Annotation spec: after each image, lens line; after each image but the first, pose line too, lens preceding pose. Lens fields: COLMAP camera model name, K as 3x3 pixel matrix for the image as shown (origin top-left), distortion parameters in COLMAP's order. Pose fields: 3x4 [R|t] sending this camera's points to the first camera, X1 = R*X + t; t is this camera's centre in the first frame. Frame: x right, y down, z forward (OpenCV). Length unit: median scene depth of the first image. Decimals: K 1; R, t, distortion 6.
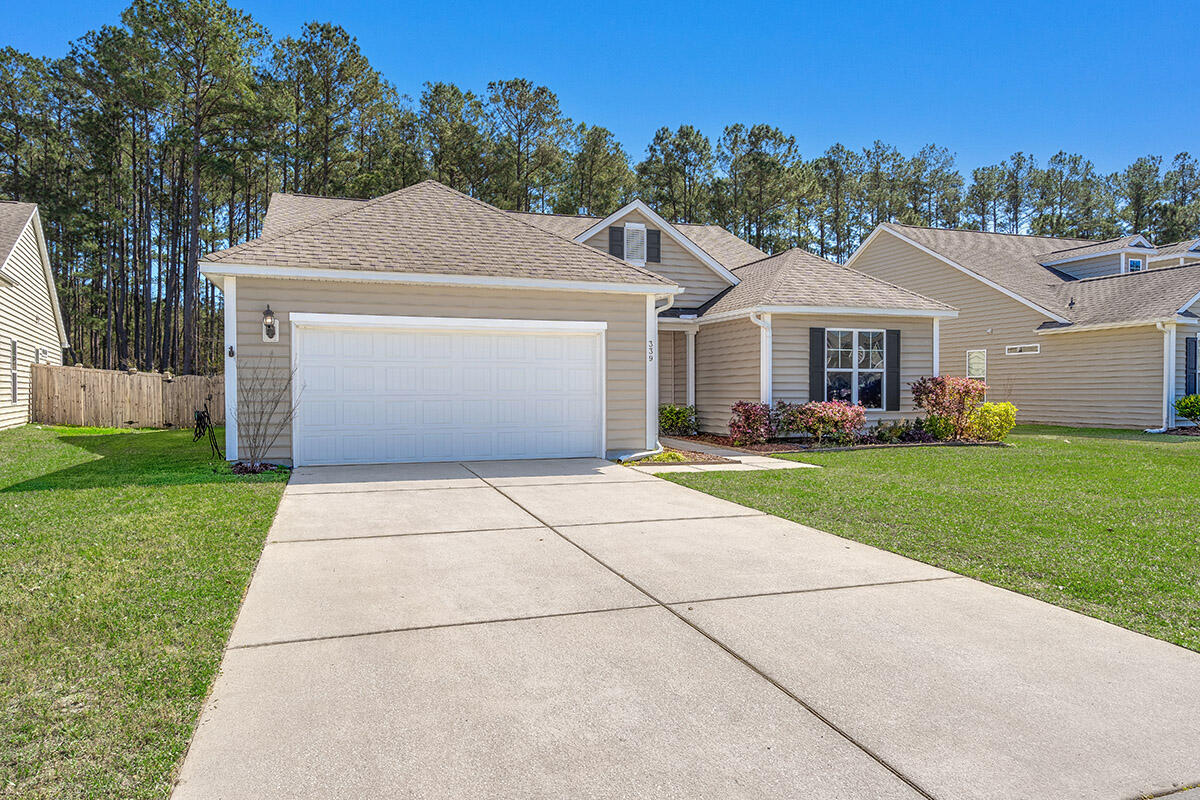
lens RADIAL K [[641.1, 0, 557.6], [0, 641.1, 385.0], [0, 0, 1]] dist [0.003372, 0.000459]
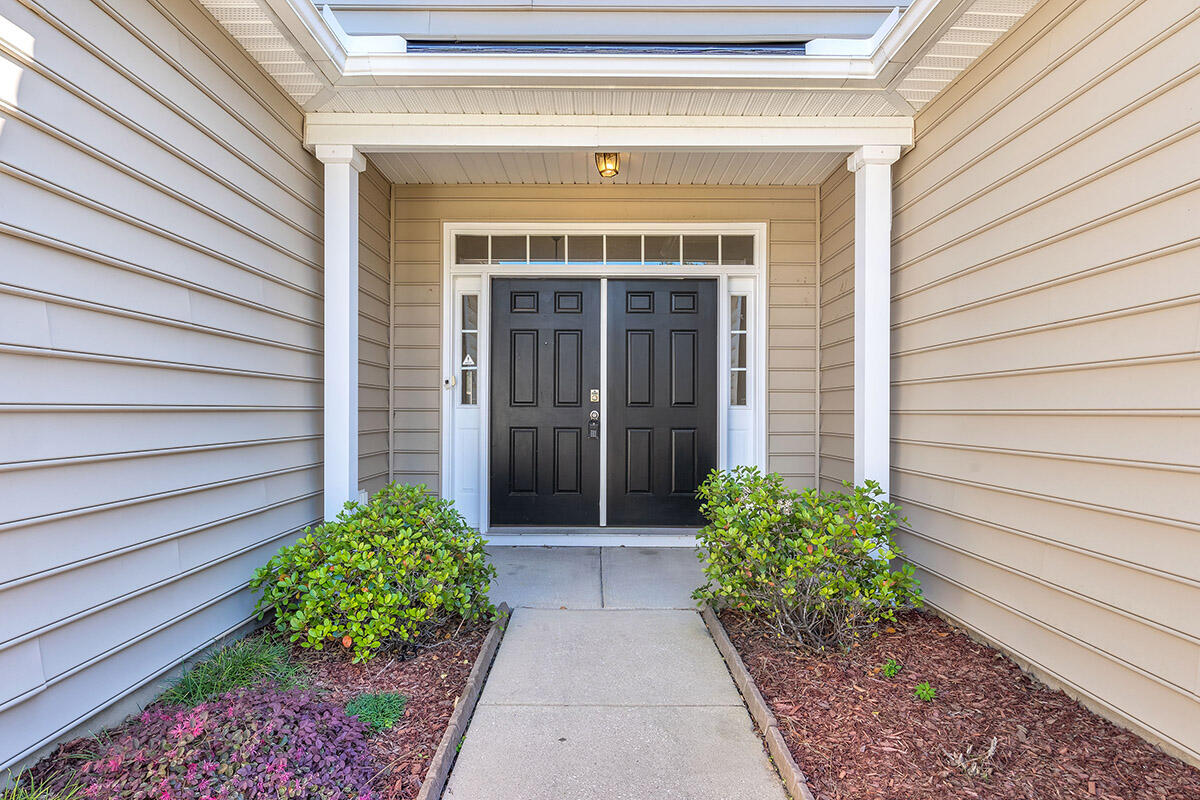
lens RADIAL K [[581.7, 0, 599.9], [0, 581.7, 406.8], [0, 0, 1]] dist [-0.007556, 0.000232]
pose [[0.965060, 0.003378, -0.262006, 0.177822], [-0.002879, 0.999993, 0.002288, 0.008763], [0.262012, -0.001454, 0.965064, 0.818667]]
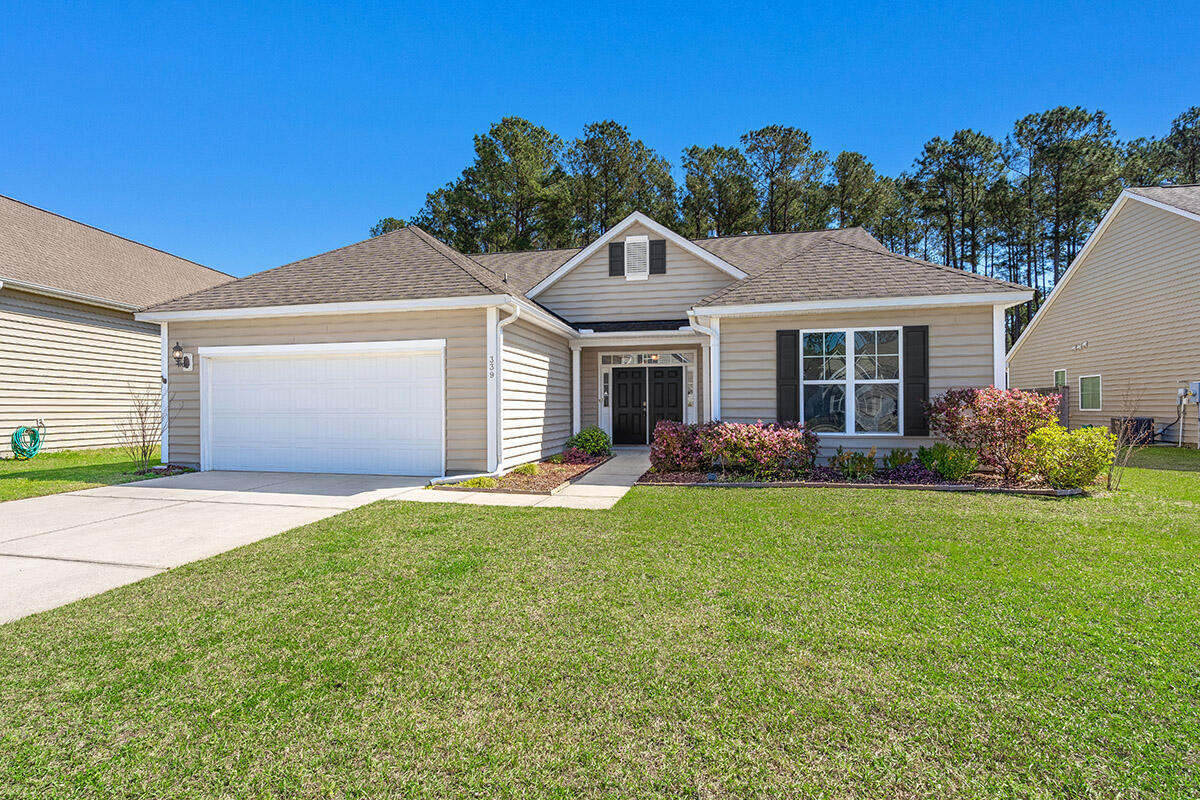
lens RADIAL K [[519.9, 0, 600.0], [0, 519.9, 400.0], [0, 0, 1]] dist [0.000038, 0.000302]
pose [[0.881527, -0.006148, -0.472094, 0.453748], [0.005563, 0.999981, -0.002635, -0.001238], [0.472102, -0.000303, 0.881544, 0.282972]]
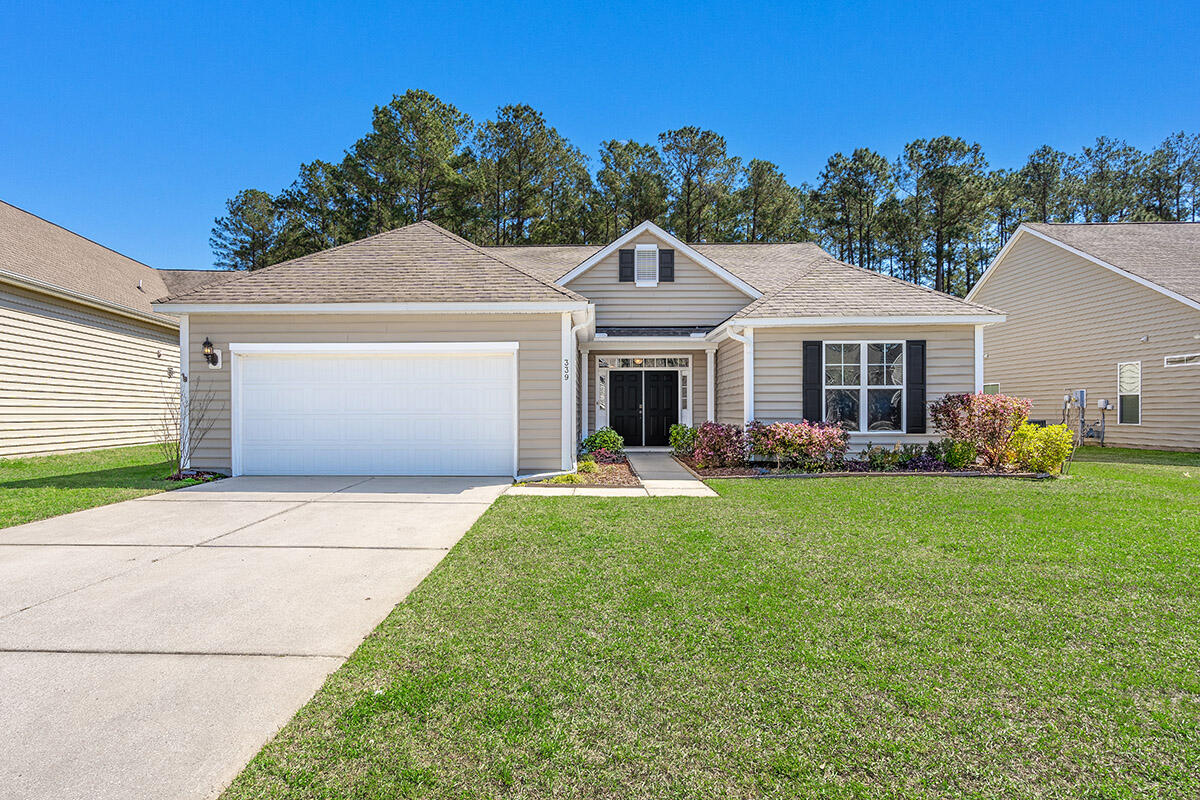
lens RADIAL K [[563.3, 0, 591.6], [0, 563.3, 404.9], [0, 0, 1]] dist [-0.000805, 0.000124]
pose [[0.954386, -0.002360, -0.298567, 0.309670], [0.002170, 0.999997, -0.000967, 0.001241], [0.298569, 0.000275, 0.954388, 0.130771]]
